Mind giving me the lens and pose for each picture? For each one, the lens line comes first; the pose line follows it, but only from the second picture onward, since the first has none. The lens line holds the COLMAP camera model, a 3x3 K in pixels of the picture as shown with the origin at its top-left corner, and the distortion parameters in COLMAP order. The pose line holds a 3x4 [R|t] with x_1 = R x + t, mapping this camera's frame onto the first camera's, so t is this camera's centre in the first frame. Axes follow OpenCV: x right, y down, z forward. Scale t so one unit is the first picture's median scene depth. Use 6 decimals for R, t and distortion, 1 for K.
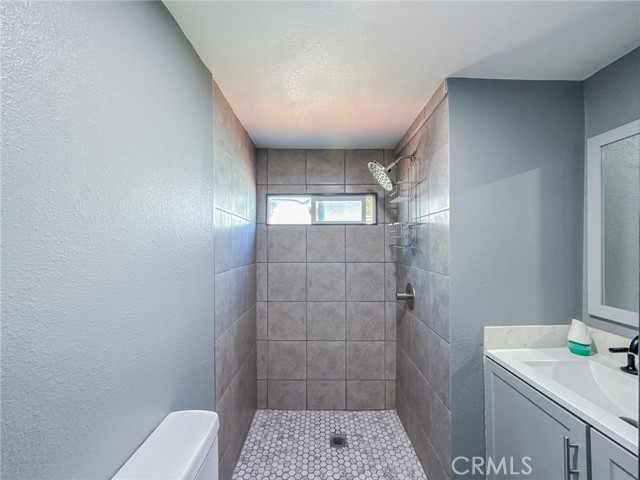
lens RADIAL K [[257.8, 0, 317.2], [0, 257.8, 241.2], [0, 0, 1]] dist [-0.000713, -0.000602]
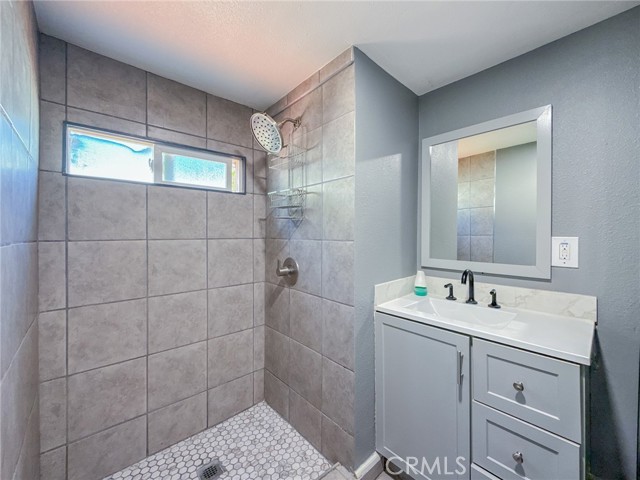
lens RADIAL K [[257.8, 0, 319.5], [0, 257.8, 234.4], [0, 0, 1]] dist [-0.000713, -0.000602]
pose [[0.738325, 0.001974, 0.674442, -0.165397], [-0.006016, 0.999975, 0.003659, 0.063705], [-0.674418, -0.006759, 0.738319, 0.198992]]
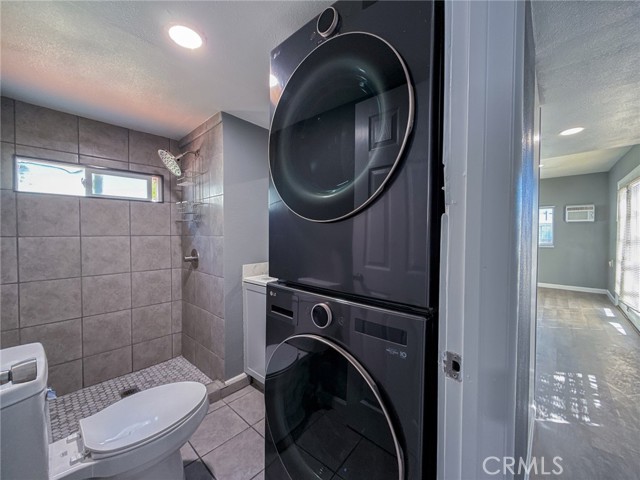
lens RADIAL K [[257.8, 0, 323.9], [0, 257.8, 237.7], [0, 0, 1]] dist [-0.000713, -0.000602]
pose [[0.658754, -0.011717, 0.752267, -0.166975], [-0.004901, 0.999791, 0.019865, 0.065445], [-0.752342, -0.016773, 0.658559, -0.311705]]
